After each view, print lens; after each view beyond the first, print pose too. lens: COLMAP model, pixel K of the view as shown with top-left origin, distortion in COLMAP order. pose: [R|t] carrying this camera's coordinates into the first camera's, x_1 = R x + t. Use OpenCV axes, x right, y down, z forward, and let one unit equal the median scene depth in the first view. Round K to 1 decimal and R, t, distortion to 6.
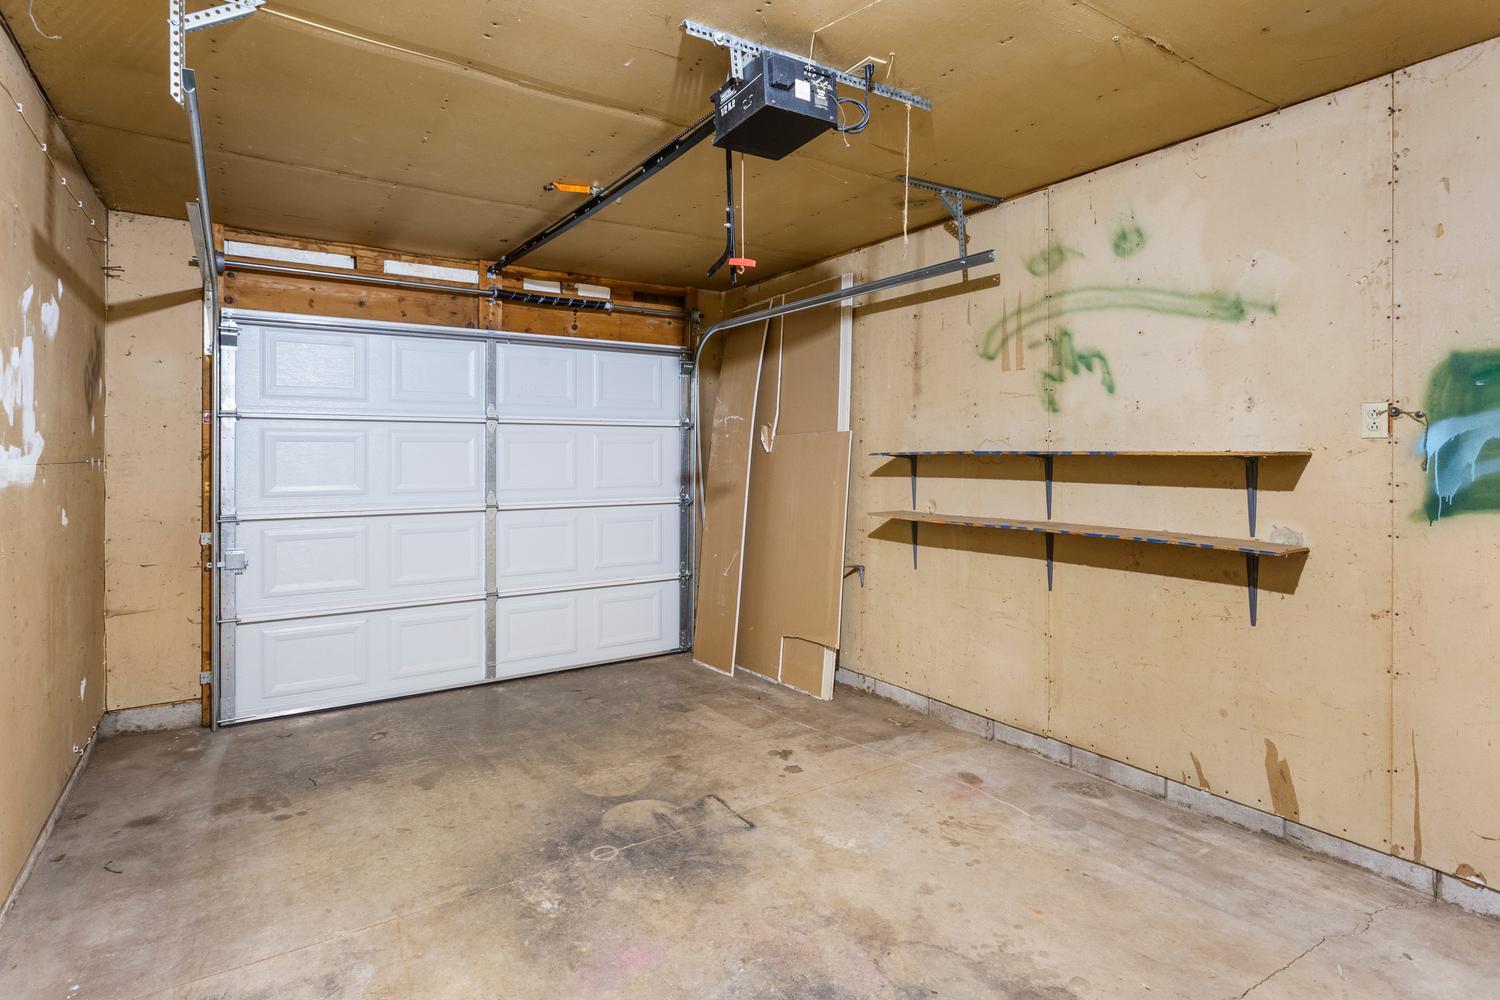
lens RADIAL K [[768.4, 0, 753.8], [0, 768.4, 470.8], [0, 0, 1]] dist [-0.003008, 0.000110]
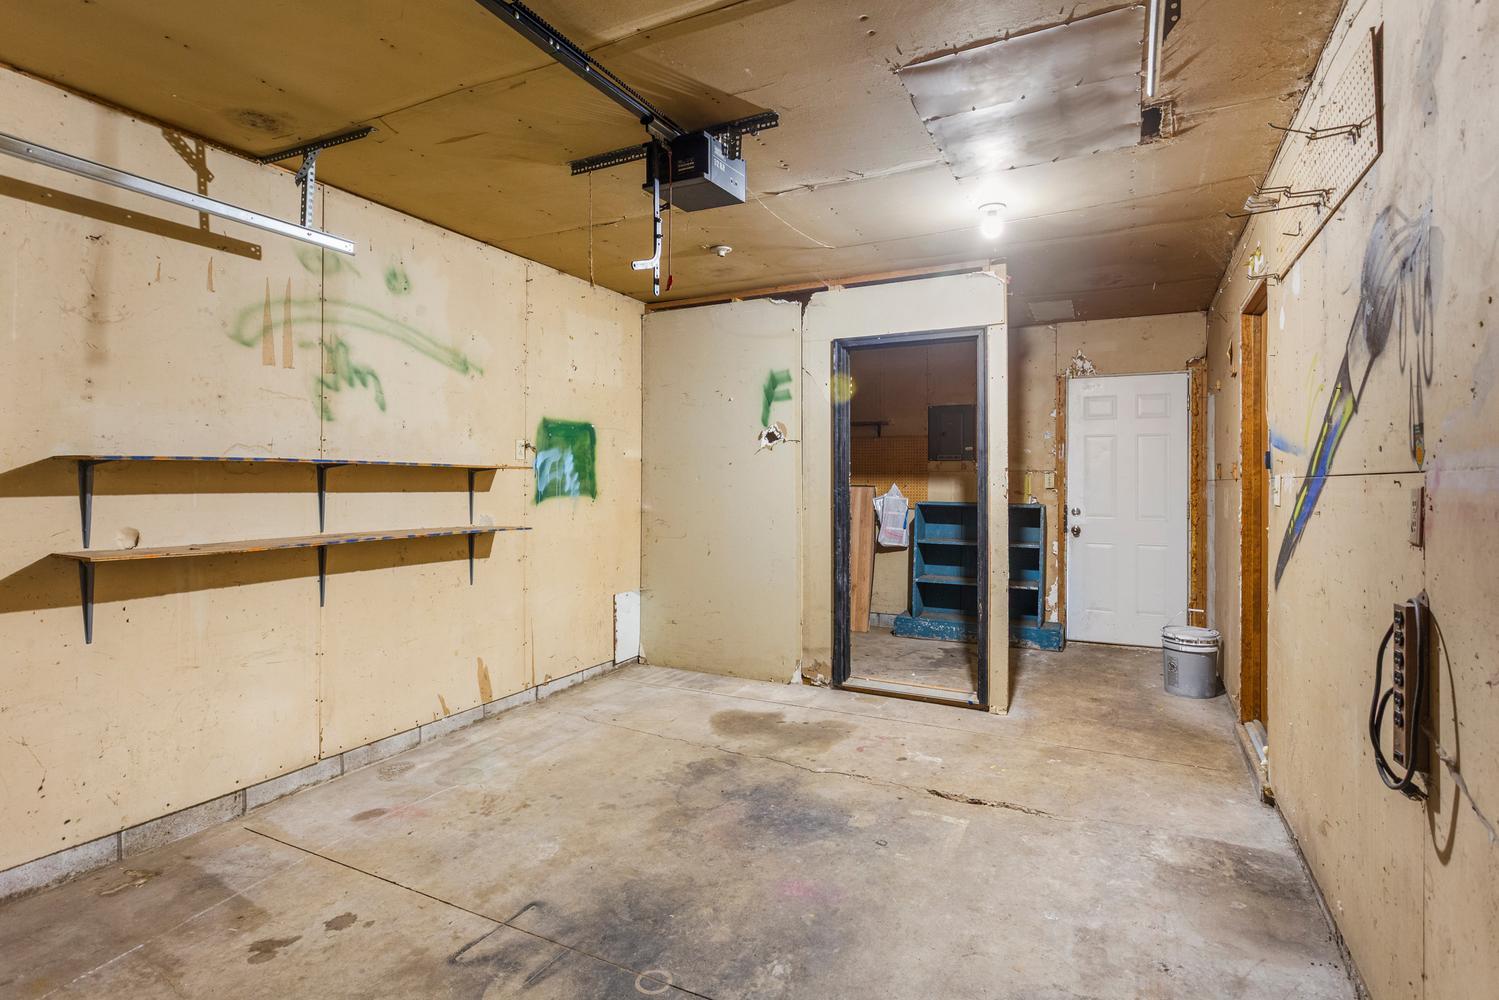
lens RADIAL K [[743.1, 0, 740.3], [0, 743.1, 498.4], [0, 0, 1]] dist [-0.004846, 0.001130]
pose [[-0.471815, -0.023756, 0.881377, -0.746302], [0.013128, 0.999337, 0.033963, -0.003879], [-0.881600, 0.027595, -0.471190, 1.076844]]
